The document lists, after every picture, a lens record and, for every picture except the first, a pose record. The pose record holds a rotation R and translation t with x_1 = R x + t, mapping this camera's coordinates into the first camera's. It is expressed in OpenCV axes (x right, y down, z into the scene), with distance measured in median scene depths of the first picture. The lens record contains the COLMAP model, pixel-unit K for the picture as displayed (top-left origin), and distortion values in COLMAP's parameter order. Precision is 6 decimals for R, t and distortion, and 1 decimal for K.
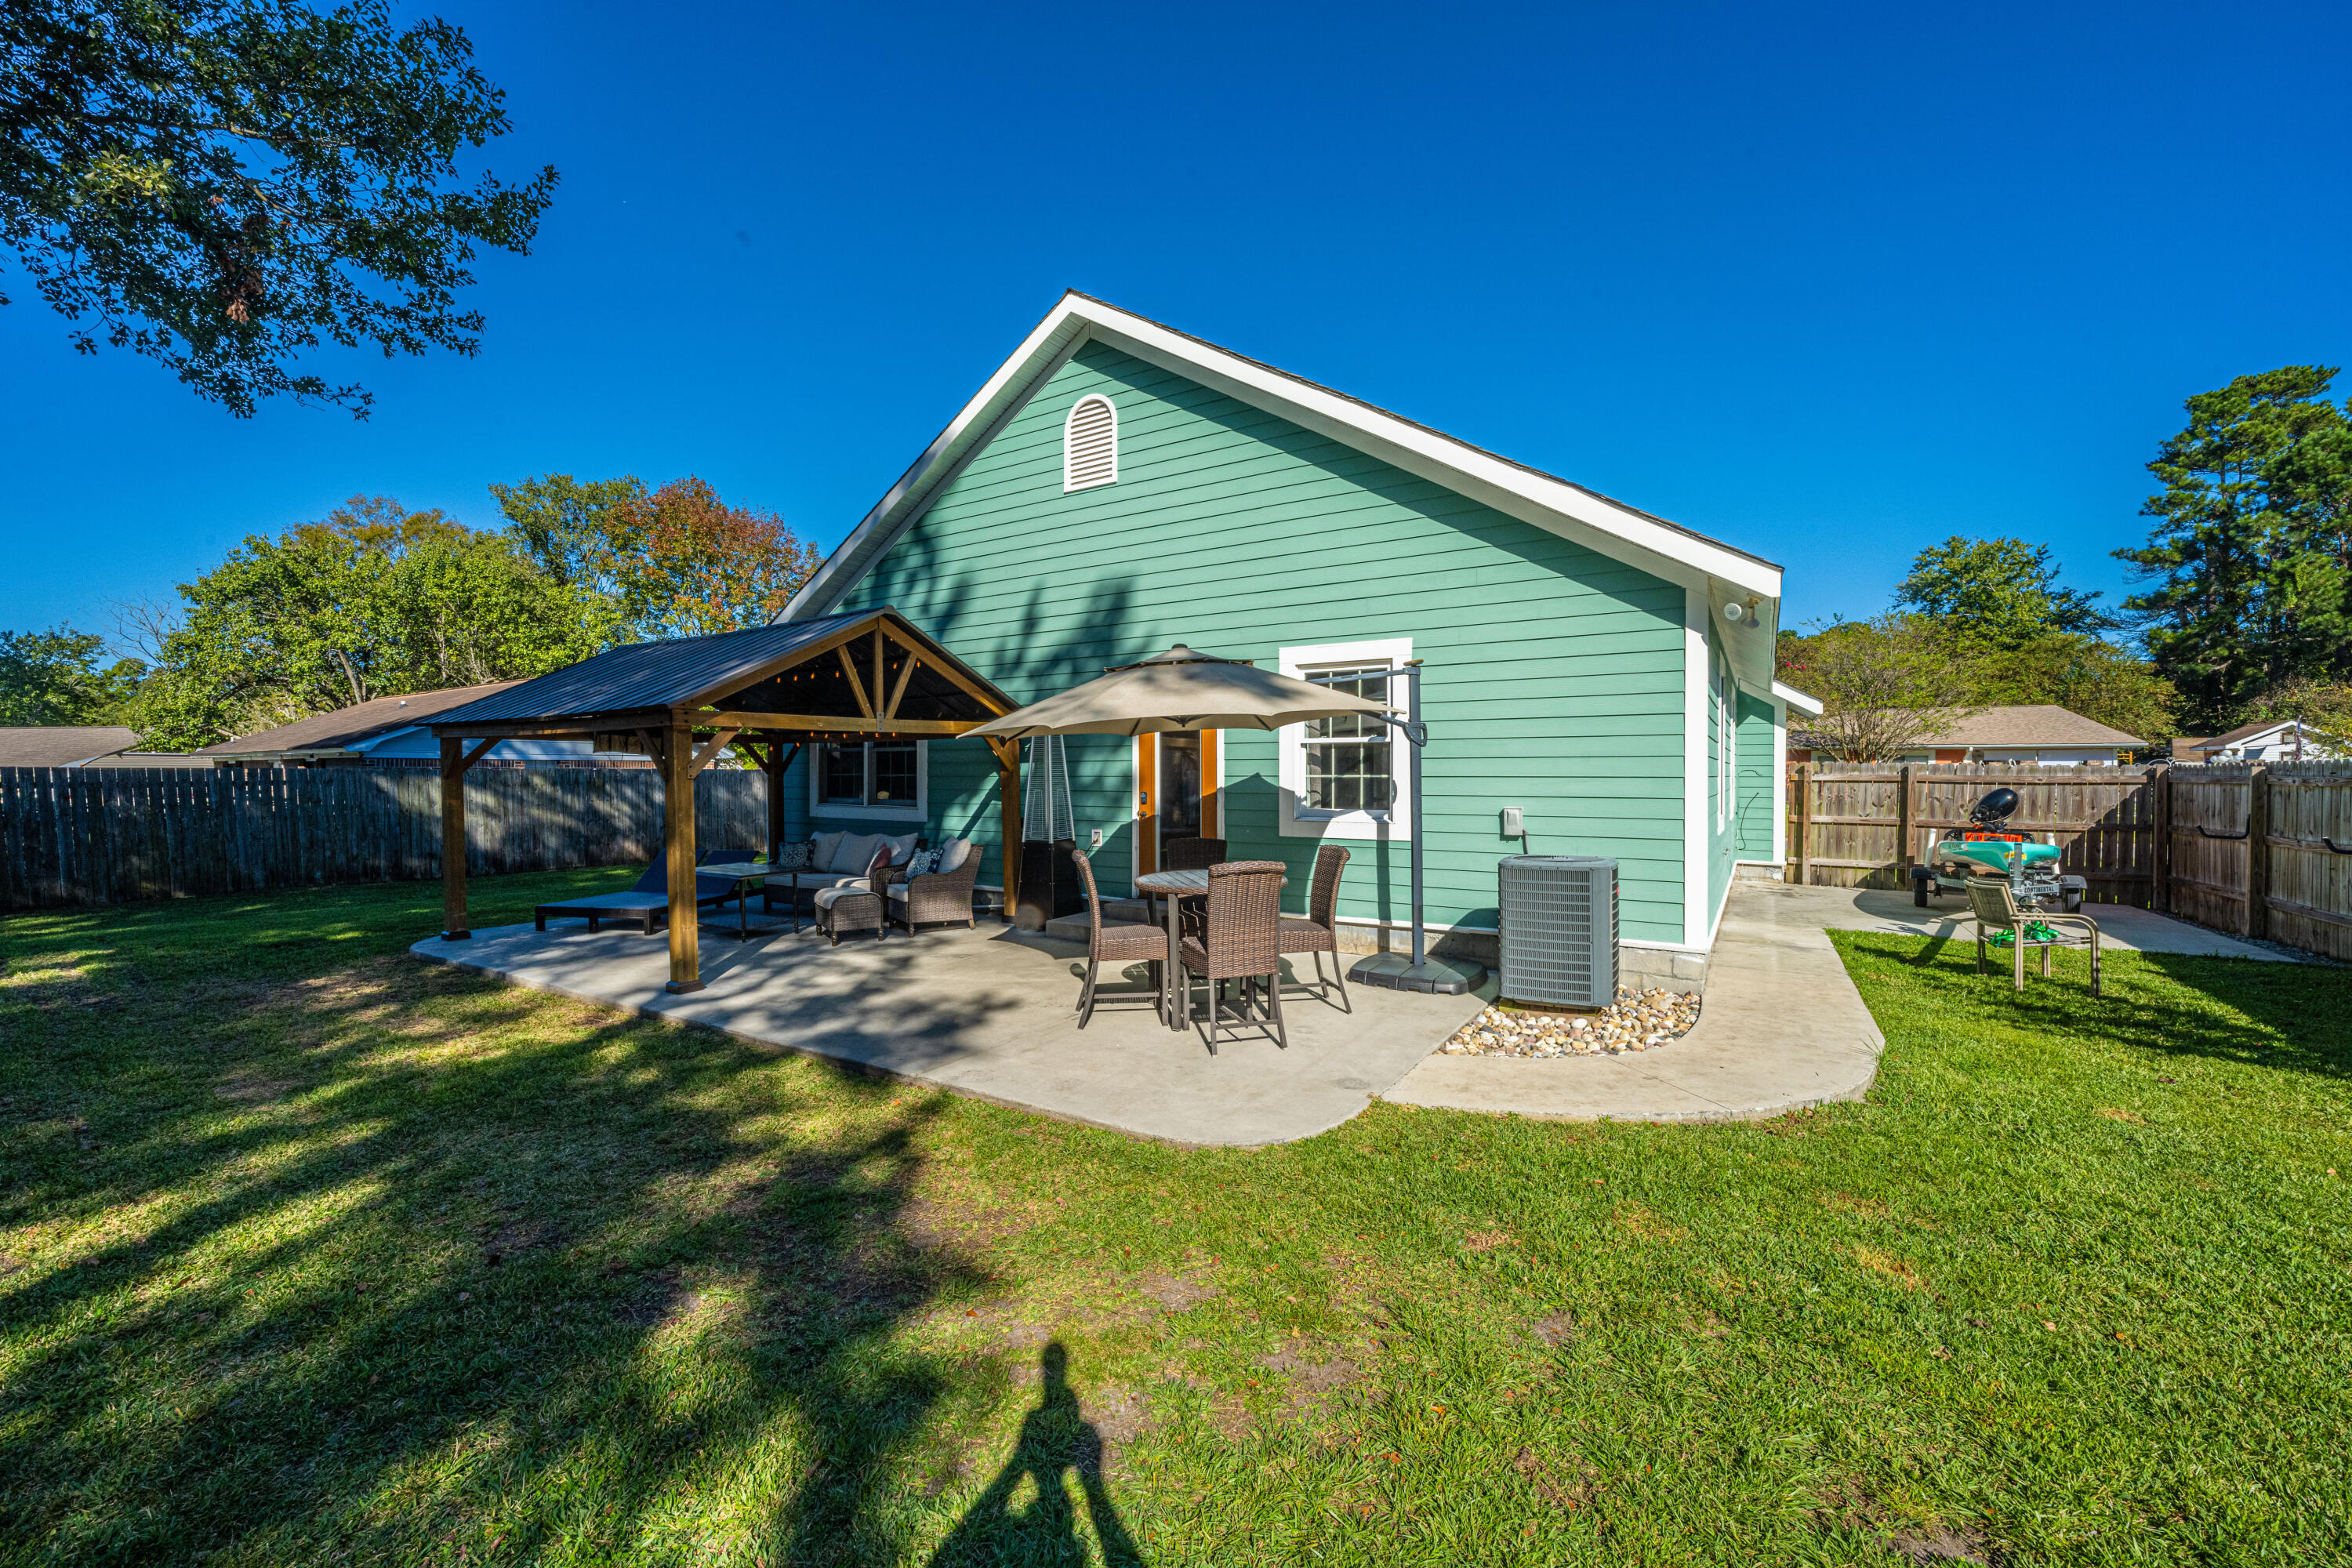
lens RADIAL K [[946.9, 0, 1166.2], [0, 946.9, 784.7], [0, 0, 1]] dist [0.000074, 0.000391]
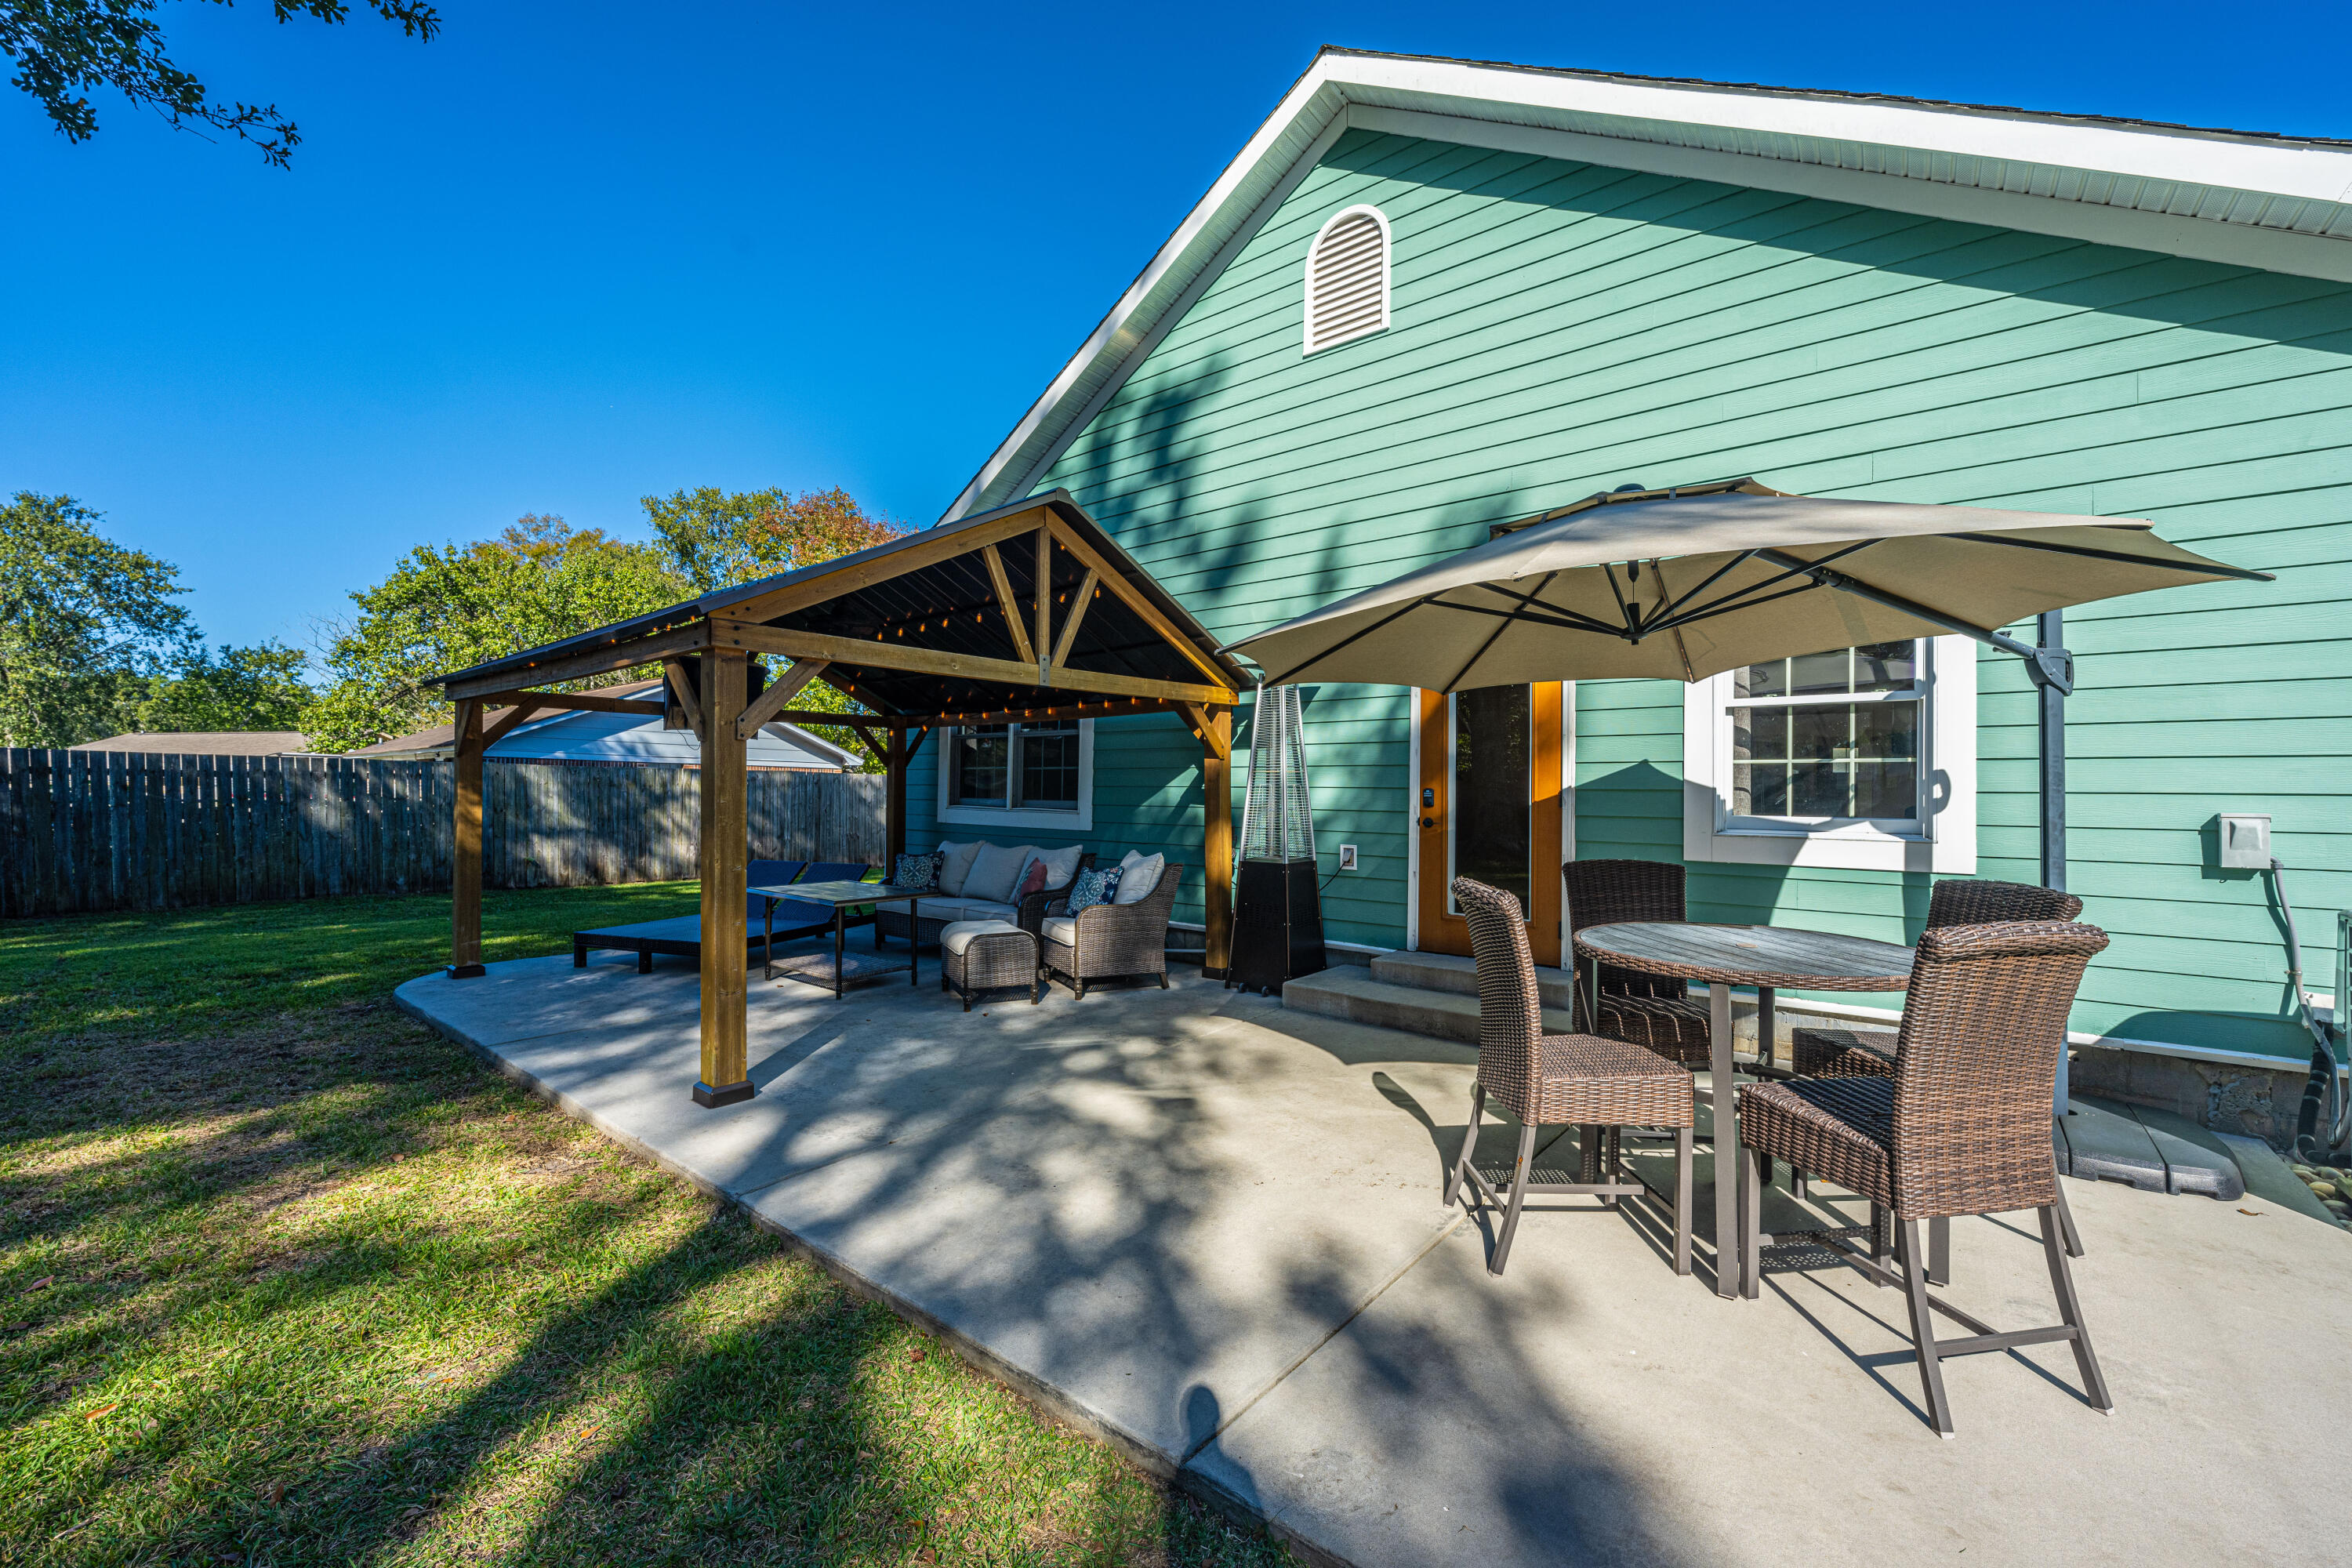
lens RADIAL K [[946.9, 0, 1166.2], [0, 946.9, 784.7], [0, 0, 1]] dist [0.000074, 0.000391]
pose [[0.991896, 0.016691, -0.125948, -0.107687], [-0.020636, 0.999334, -0.030081, 0.024962], [0.125362, 0.032437, 0.991581, 0.291889]]
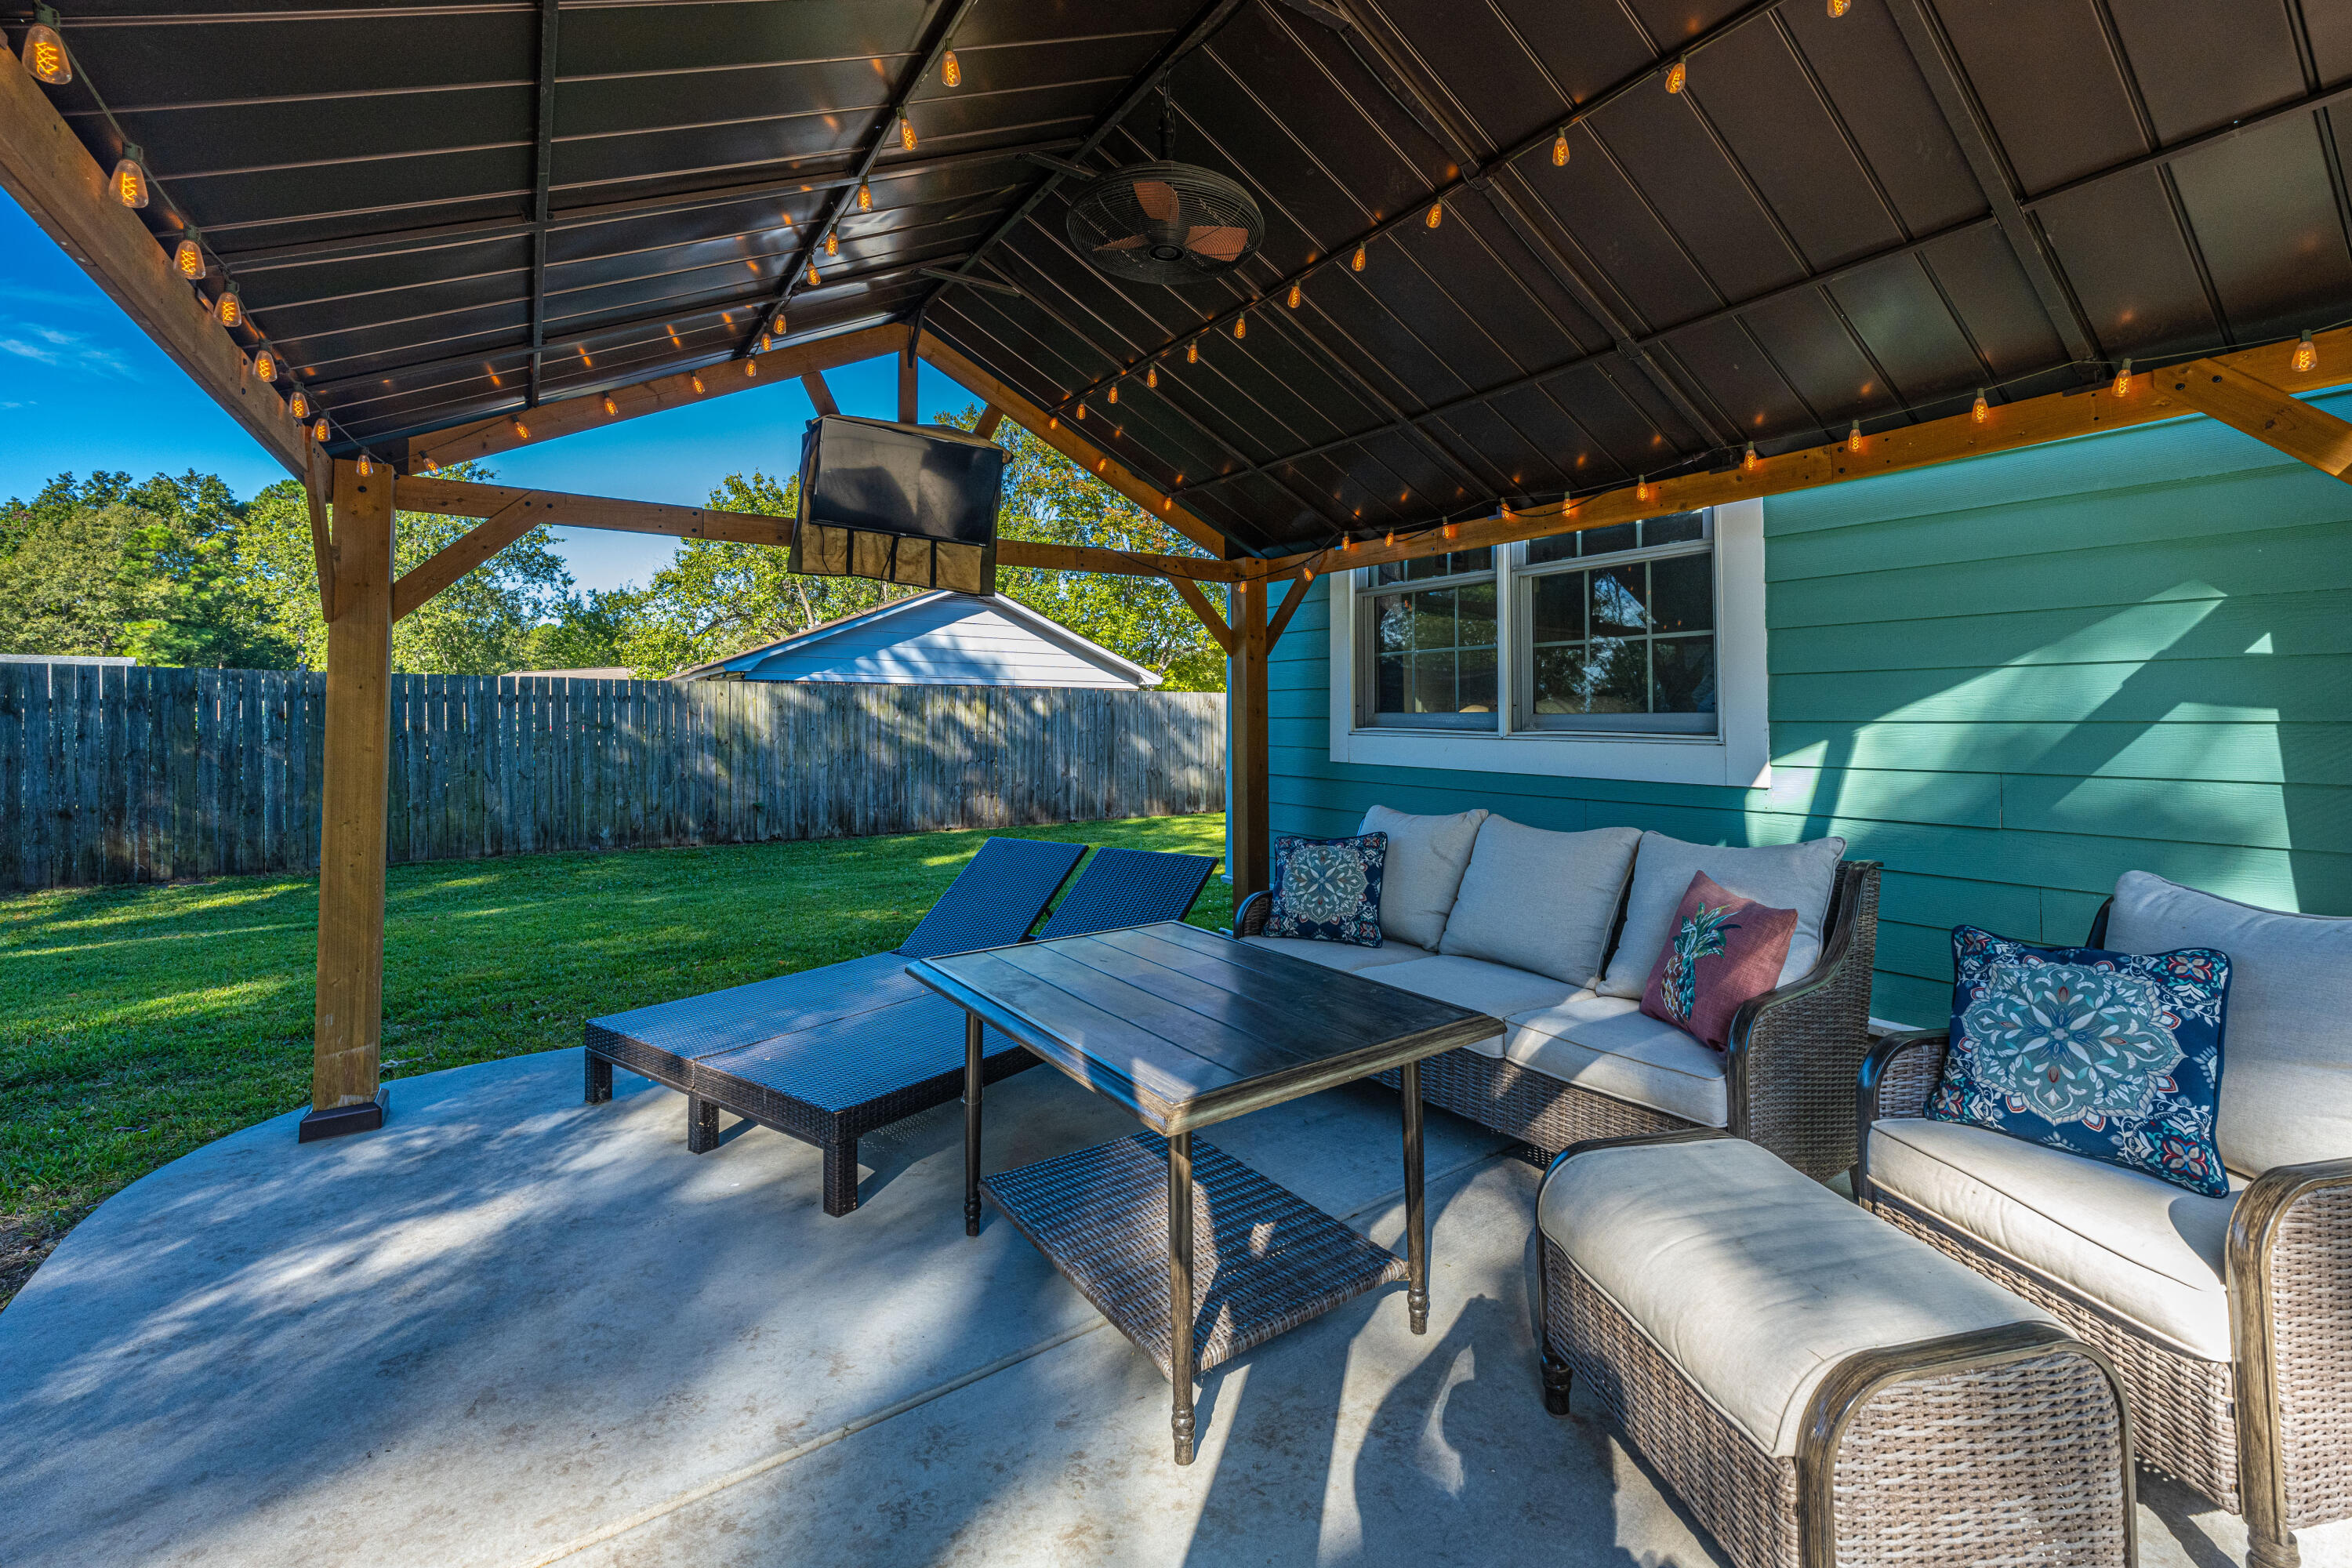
lens RADIAL K [[980.0, 0, 1213.5], [0, 980.0, 677.7], [0, 0, 1]] dist [-0.000884, 0.000182]
pose [[0.930467, -0.008240, -0.366282, -0.309241], [-0.014929, 0.998064, -0.060376, 0.027028], [0.366071, 0.061646, 0.928543, 0.684332]]
